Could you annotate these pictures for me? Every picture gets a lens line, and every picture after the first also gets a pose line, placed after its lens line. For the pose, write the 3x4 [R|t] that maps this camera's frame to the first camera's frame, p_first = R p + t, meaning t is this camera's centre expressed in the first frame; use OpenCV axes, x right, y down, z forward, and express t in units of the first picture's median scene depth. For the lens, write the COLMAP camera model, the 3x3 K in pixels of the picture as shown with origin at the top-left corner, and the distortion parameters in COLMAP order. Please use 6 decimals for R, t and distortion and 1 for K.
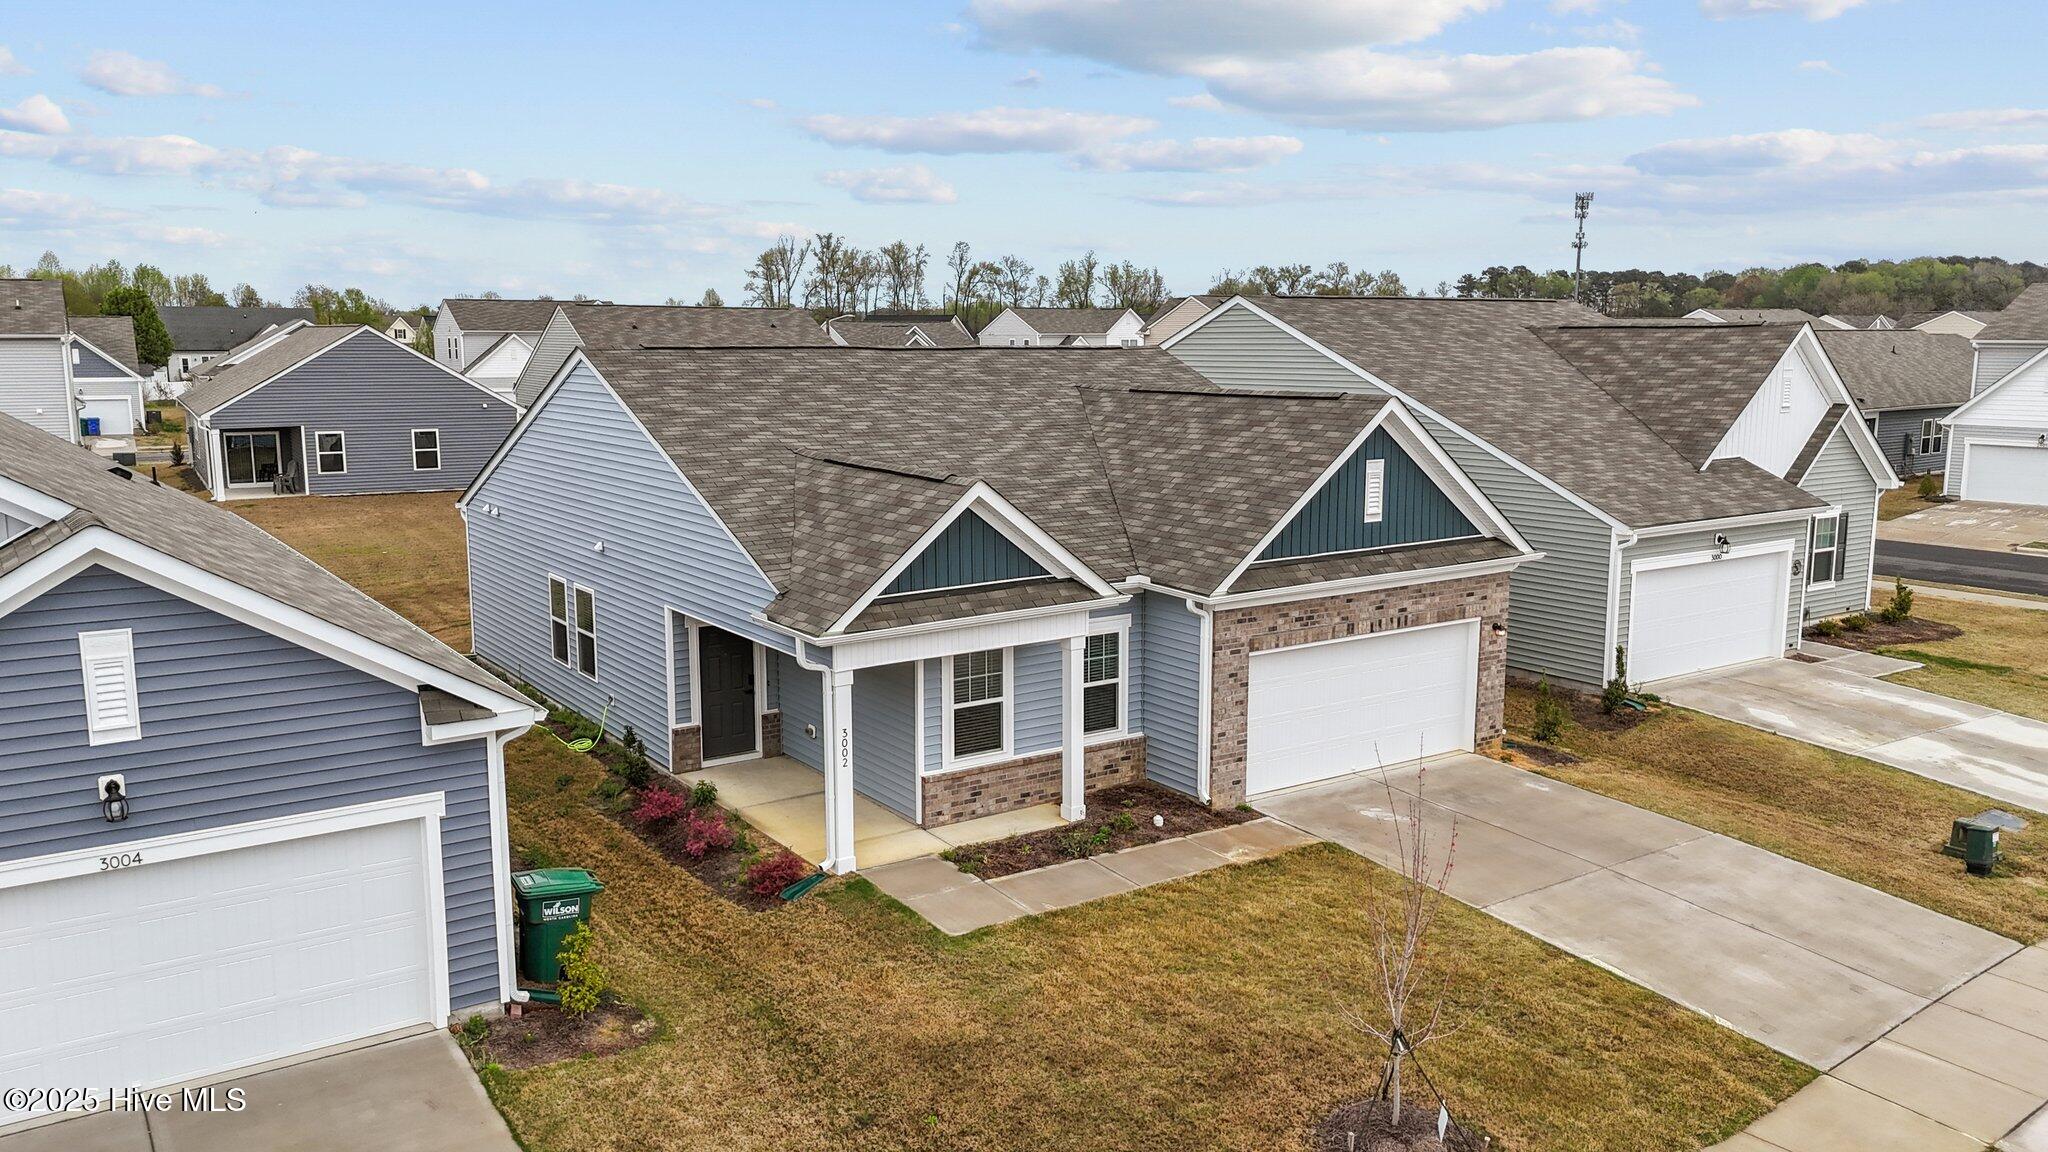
lens RADIAL K [[1501.5, 0, 1025.9], [0, 1501.5, 567.2], [0, 0, 1]] dist [0.076595, -0.071450]
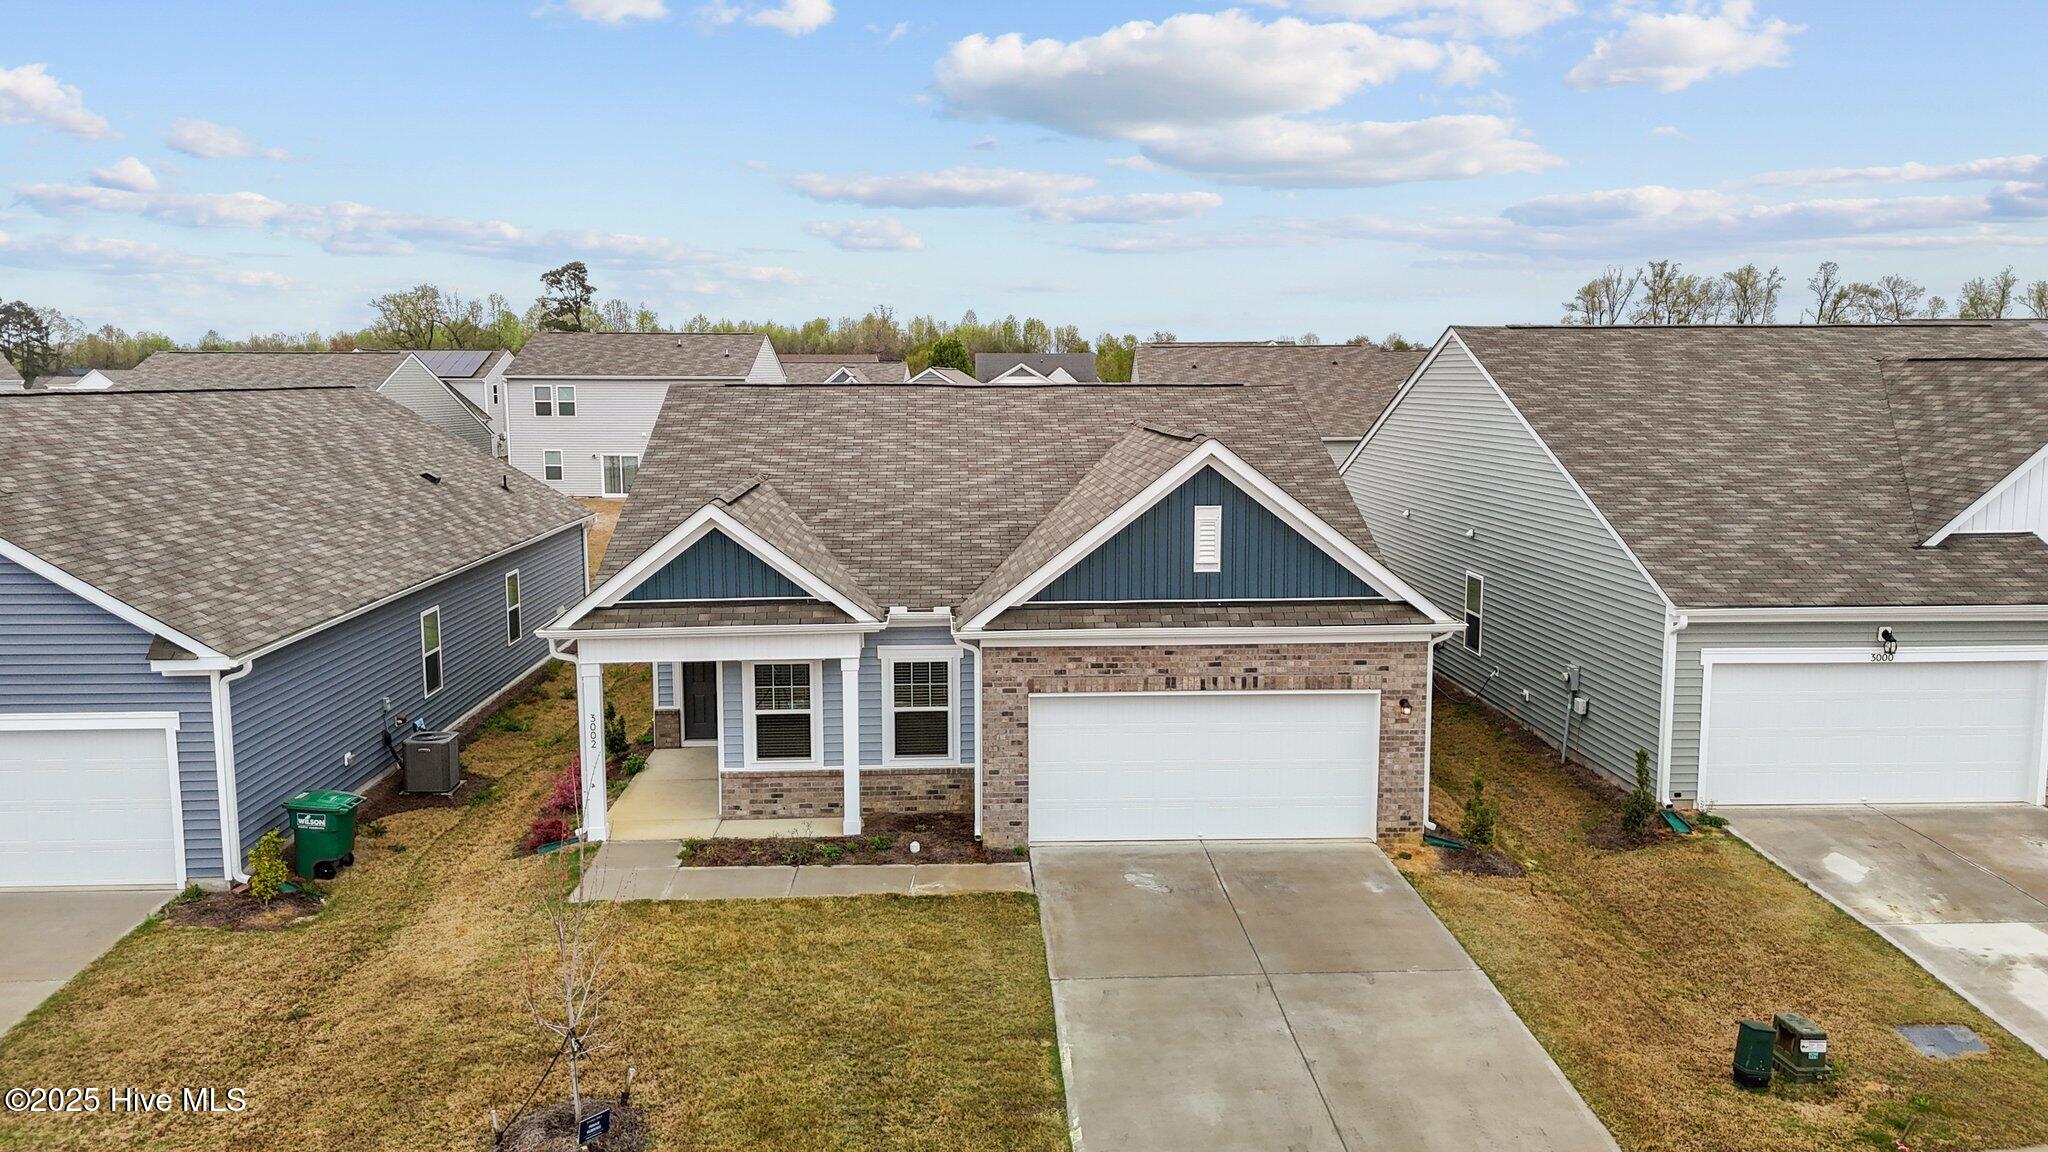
lens RADIAL K [[1501.5, 0, 1027.0], [0, 1501.5, 558.9], [0, 0, 1]] dist [0.076595, -0.071450]
pose [[0.853527, 0.060834, -0.517485, 0.642611], [-0.076031, 0.997072, -0.008190, -0.022812], [0.515471, 0.046335, 0.855653, 0.150633]]
